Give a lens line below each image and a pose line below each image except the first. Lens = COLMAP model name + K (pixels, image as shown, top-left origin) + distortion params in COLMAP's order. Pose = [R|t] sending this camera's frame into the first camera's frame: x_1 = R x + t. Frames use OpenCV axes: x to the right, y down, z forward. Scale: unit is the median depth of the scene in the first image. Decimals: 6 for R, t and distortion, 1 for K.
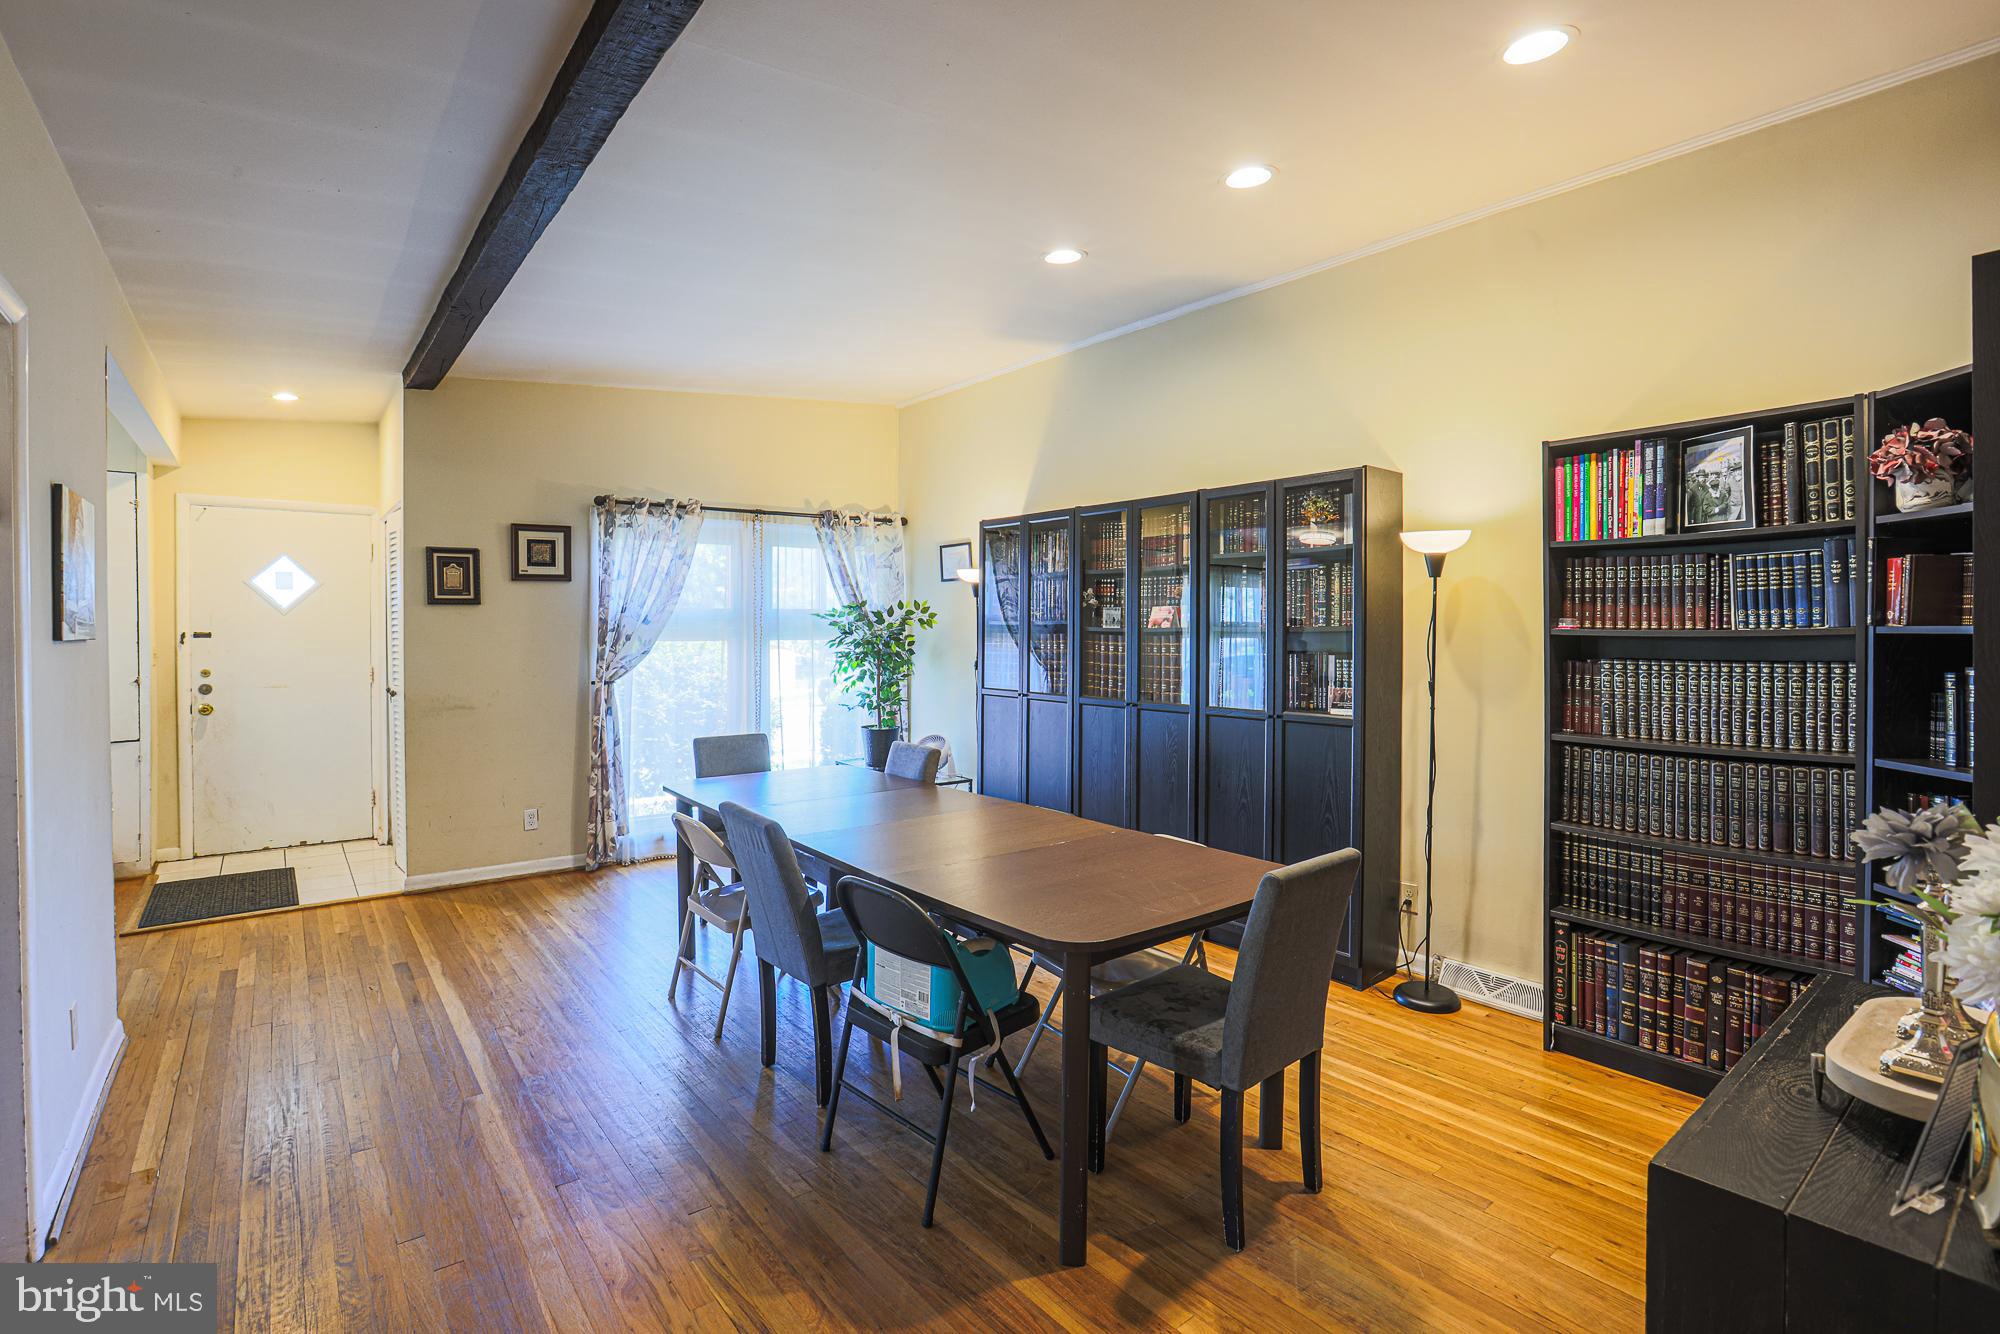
lens RADIAL K [[953.3, 0, 1005.7], [0, 953.3, 619.5], [0, 0, 1]] dist [-0.051413, 0.021188]
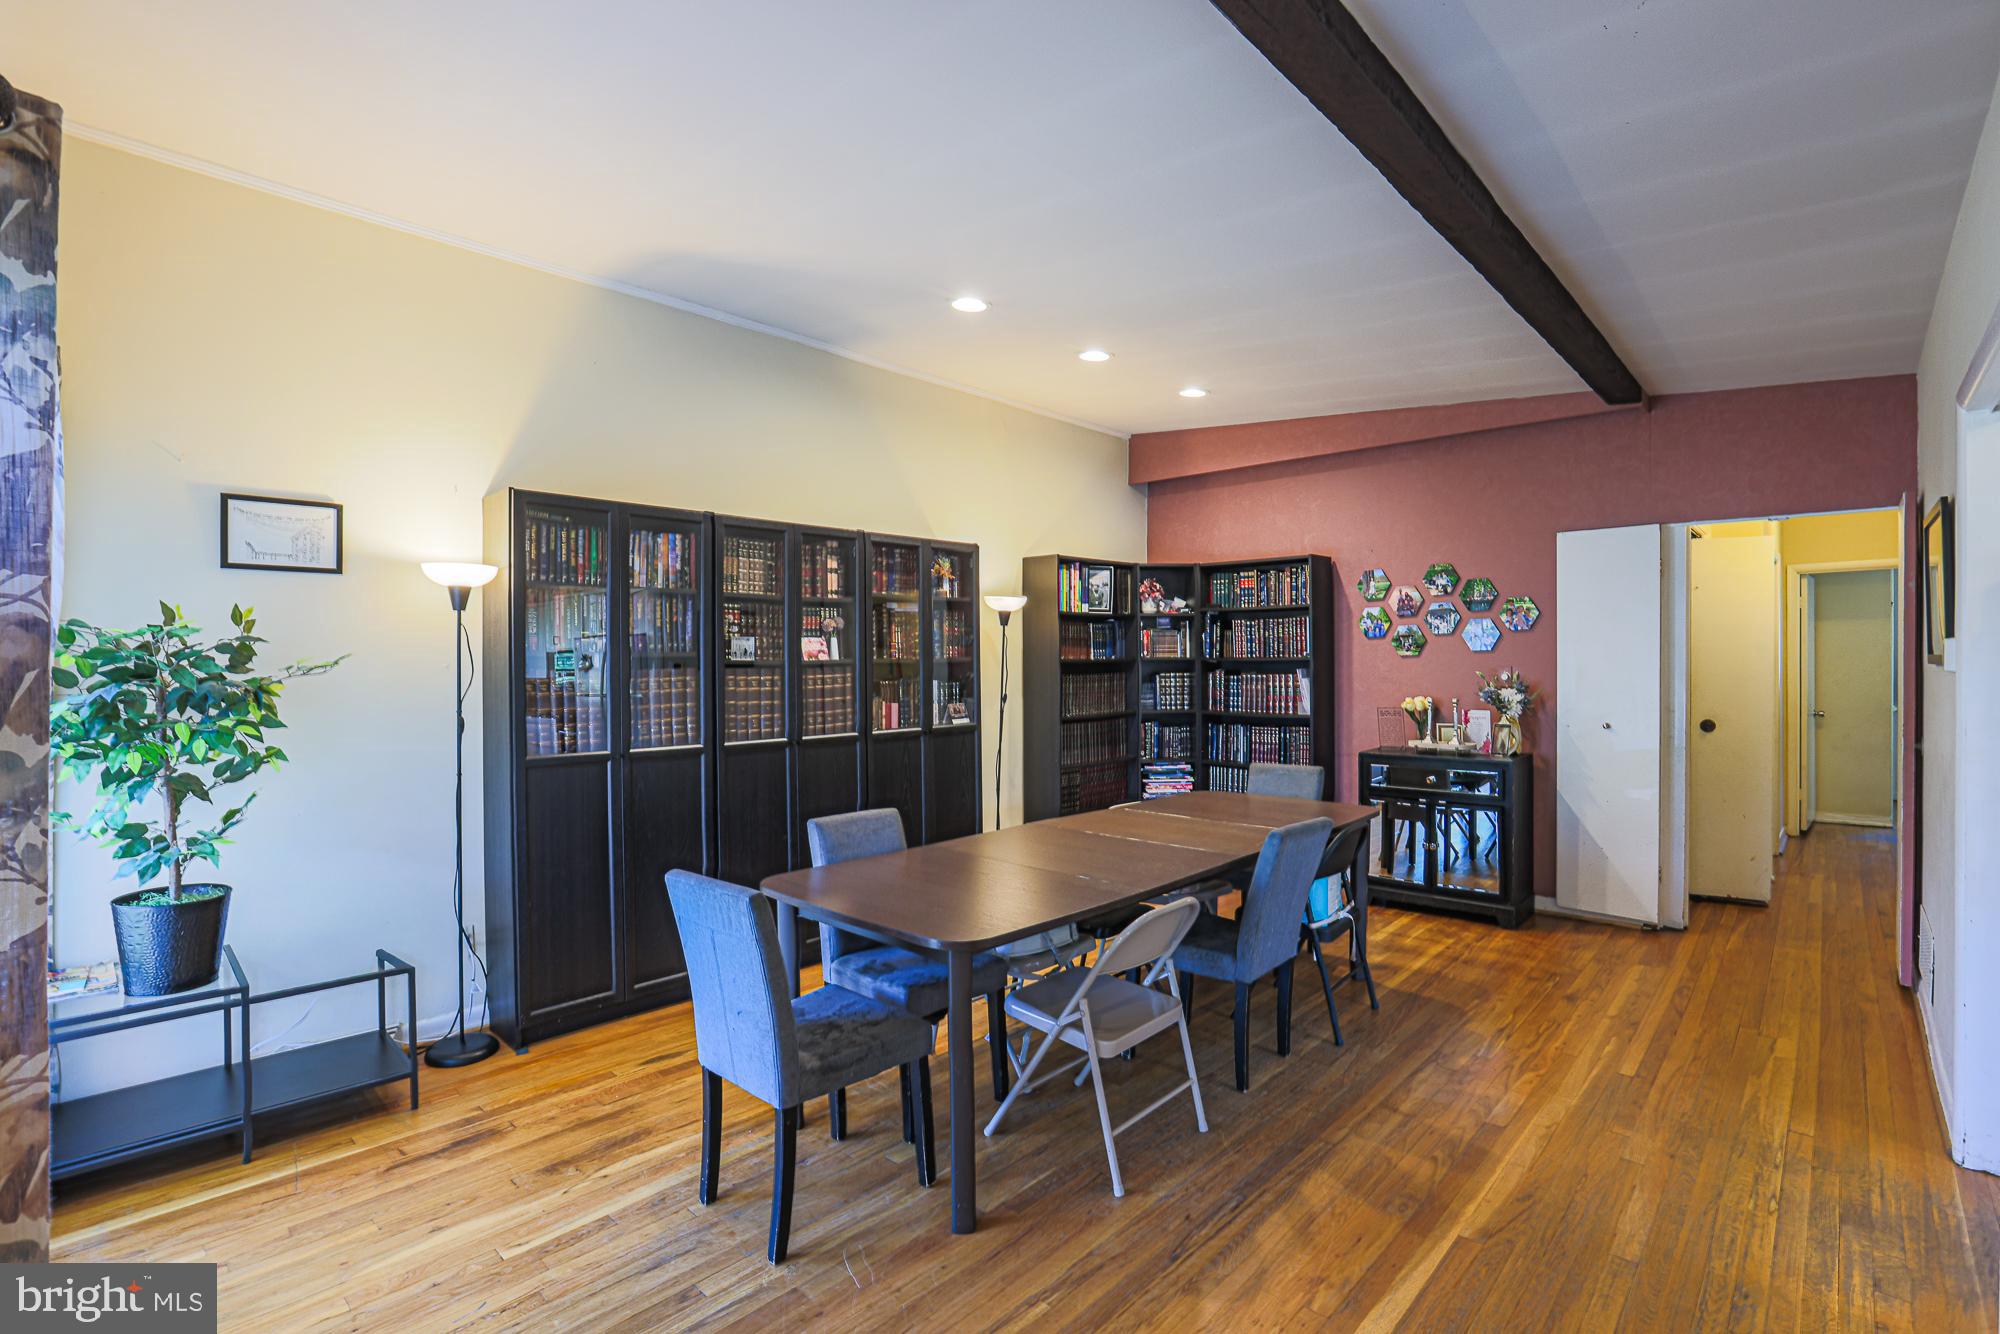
lens RADIAL K [[947.9, 0, 1008.8], [0, 947.9, 683.2], [0, 0, 1]] dist [0.000168, 0.000320]
pose [[-0.176783, -0.023031, 0.983980, -1.288790], [-0.000059, 0.999726, 0.023389, 0.015361], [-0.984250, 0.004077, -0.176736, 1.529165]]
